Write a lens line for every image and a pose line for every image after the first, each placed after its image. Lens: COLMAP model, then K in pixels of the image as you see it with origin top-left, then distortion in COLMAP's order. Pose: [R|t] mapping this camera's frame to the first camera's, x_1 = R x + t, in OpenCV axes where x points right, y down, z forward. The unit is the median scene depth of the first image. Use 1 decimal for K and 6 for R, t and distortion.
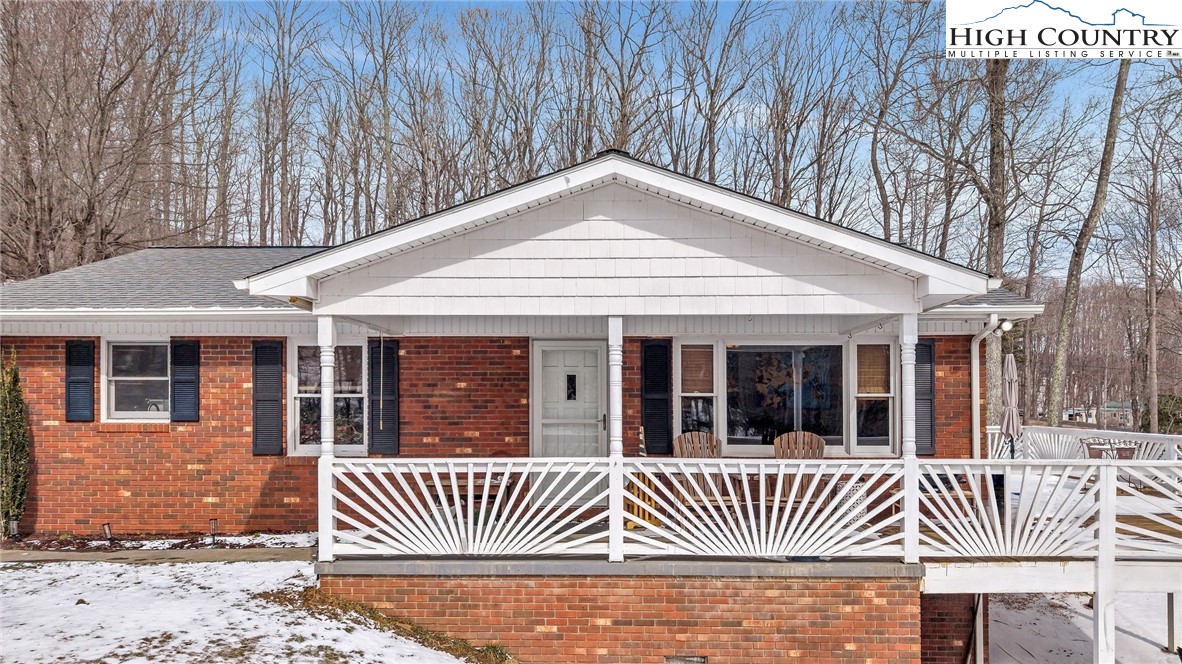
lens RADIAL K [[819.6, 0, 595.4], [0, 819.6, 395.0], [0, 0, 1]] dist [-0.002461, -0.002004]
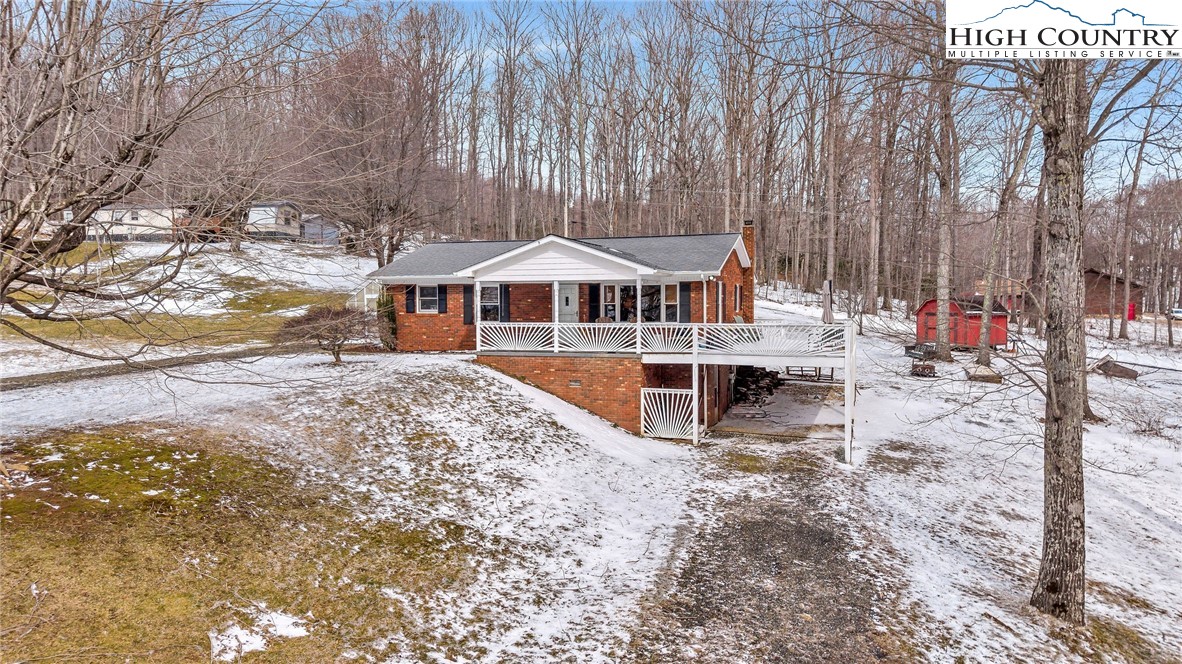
lens RADIAL K [[803.3, 0, 591.0], [0, 803.3, 332.0], [0, 0, 1]] dist [-0.003810, -0.003742]
pose [[0.957492, 0.007019, -0.288375, 0.861248], [0.004923, 0.999161, 0.040665, -0.013925], [0.288419, -0.040356, 0.956654, -1.645666]]
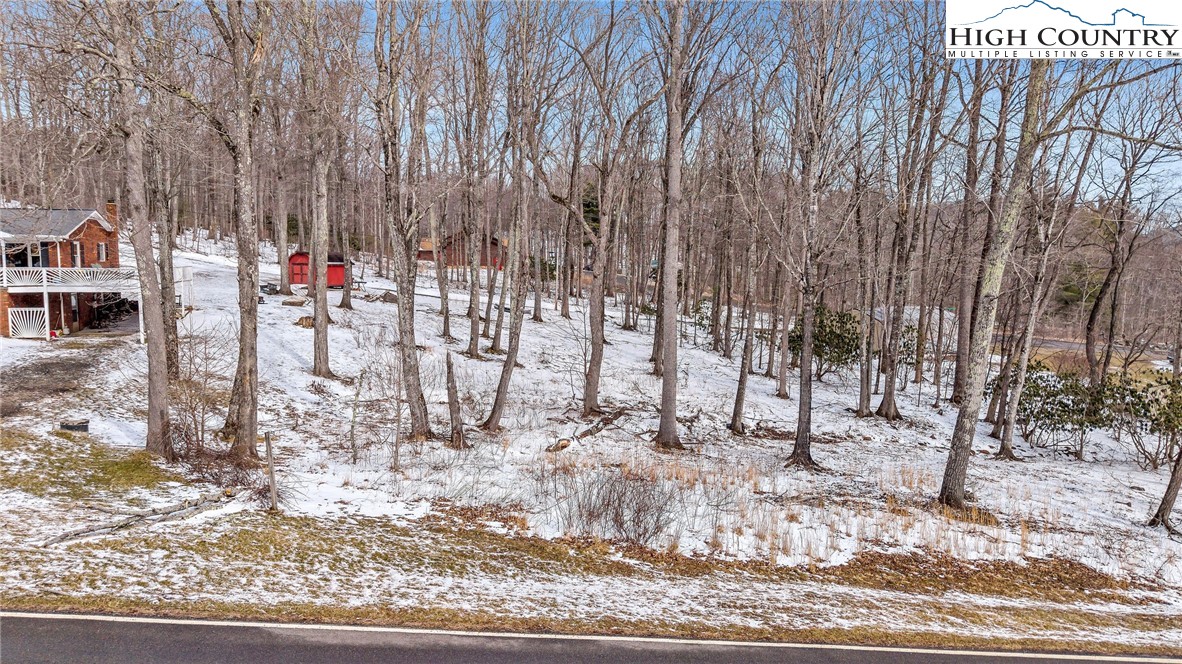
lens RADIAL K [[803.3, 0, 591.0], [0, 803.3, 332.0], [0, 0, 1]] dist [-0.003810, -0.003742]
pose [[0.960280, -0.014987, 0.278635, 1.963859], [-0.013976, 0.994720, 0.101668, -0.066243], [-0.278687, -0.101524, 0.955001, -3.854023]]
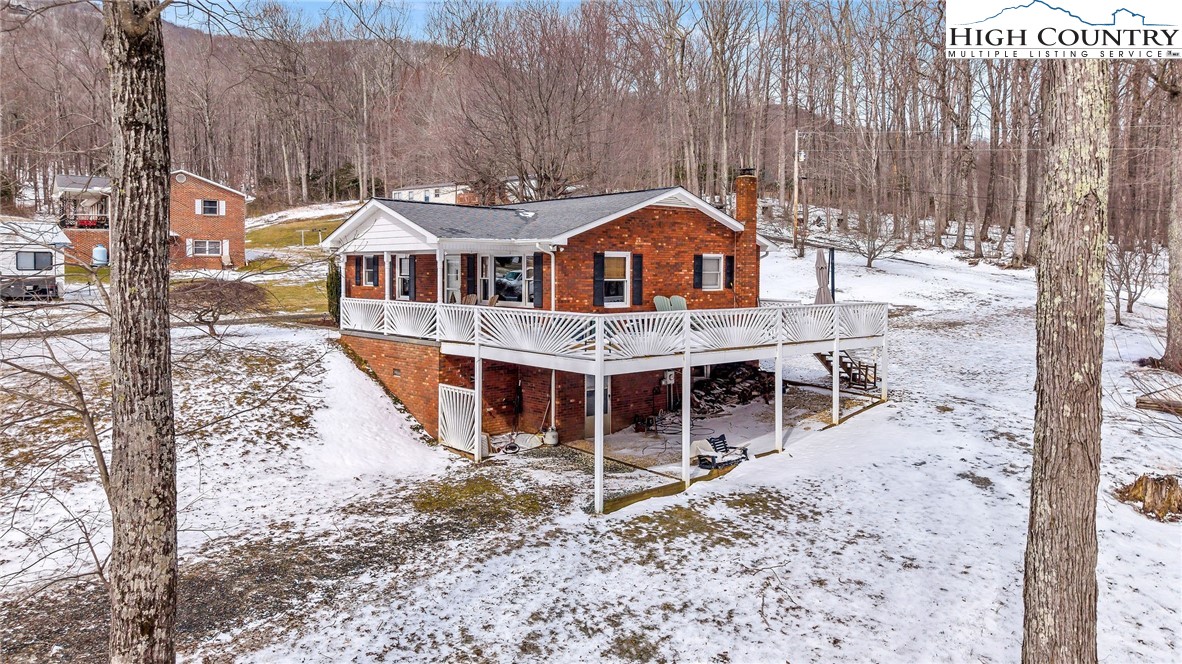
lens RADIAL K [[835.3, 0, 593.8], [0, 835.3, 267.7], [0, 0, 1]] dist [0.003036, -0.000429]
pose [[0.694457, 0.000051, -0.719534, 2.072430], [0.002645, 0.999993, 0.002624, -0.035957], [0.719529, -0.003725, 0.694452, -0.422306]]
